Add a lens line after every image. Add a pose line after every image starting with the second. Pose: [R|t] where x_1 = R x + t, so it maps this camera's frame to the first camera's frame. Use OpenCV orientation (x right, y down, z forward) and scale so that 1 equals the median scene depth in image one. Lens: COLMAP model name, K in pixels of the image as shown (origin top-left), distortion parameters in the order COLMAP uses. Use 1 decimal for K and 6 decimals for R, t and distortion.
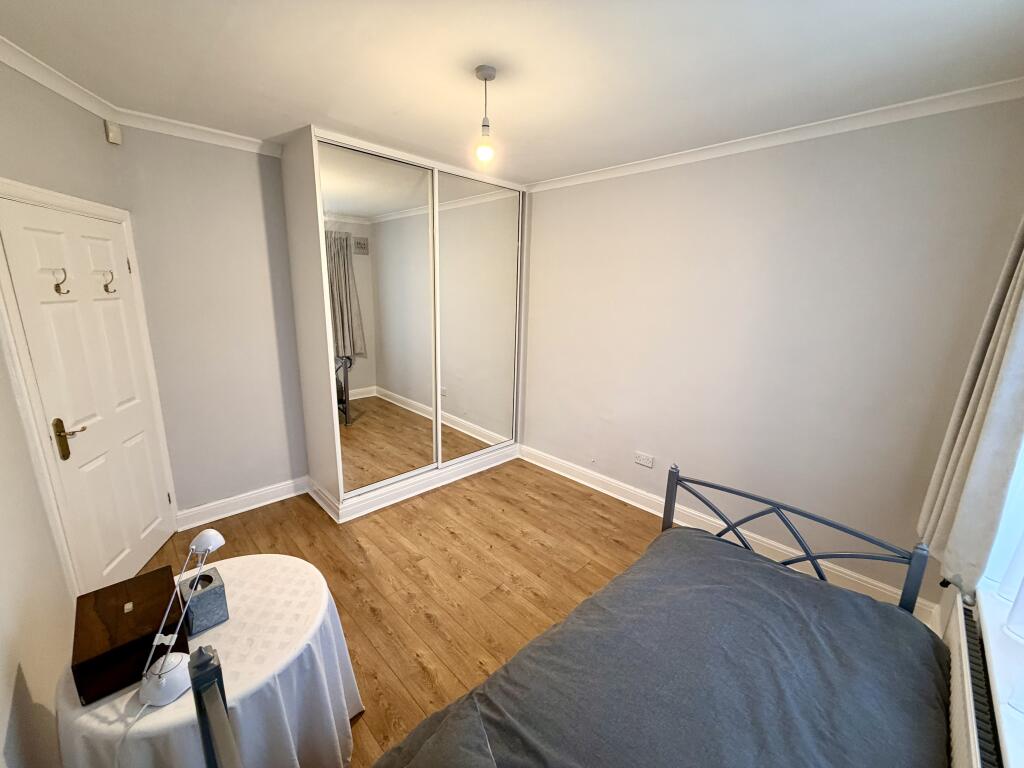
lens RADIAL K [[409.0, 0, 509.2], [0, 409.0, 382.3], [0, 0, 1]] dist [0.000986, 0.000182]
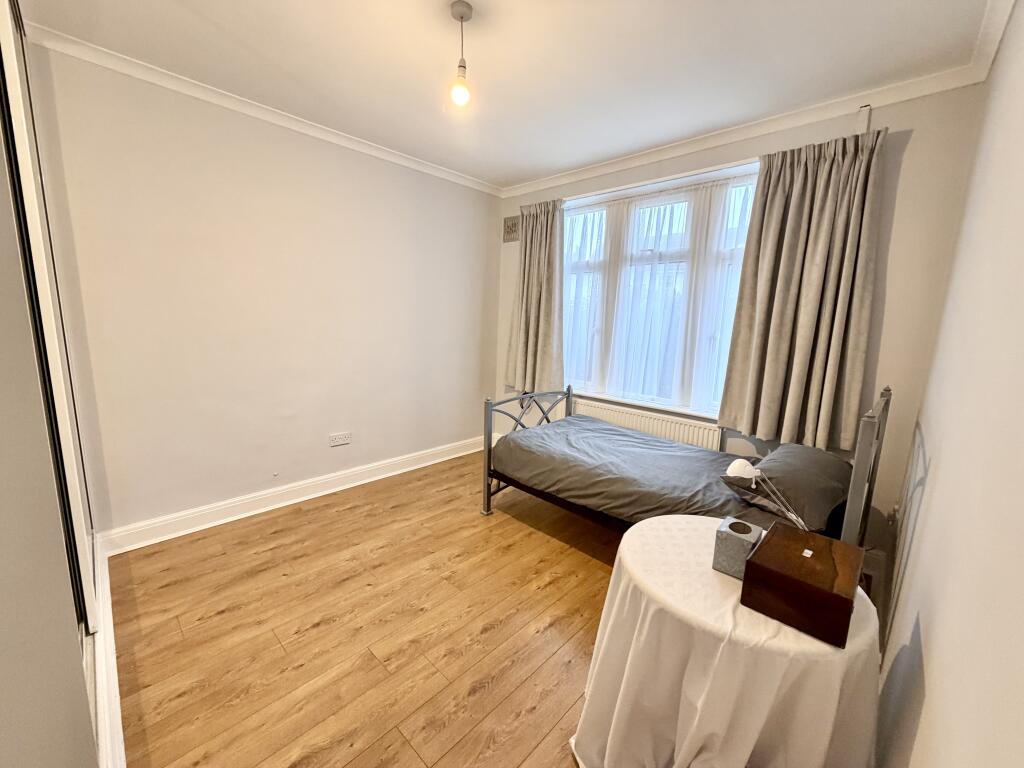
lens RADIAL K [[406.2, 0, 508.9], [0, 406.2, 385.7], [0, 0, 1]] dist [-0.000438, -0.000125]
pose [[-0.020321, -0.192829, 0.981022, -0.710466], [0.187963, 0.962991, 0.193178, -0.057280], [-0.981966, 0.188321, 0.016676, 0.640335]]
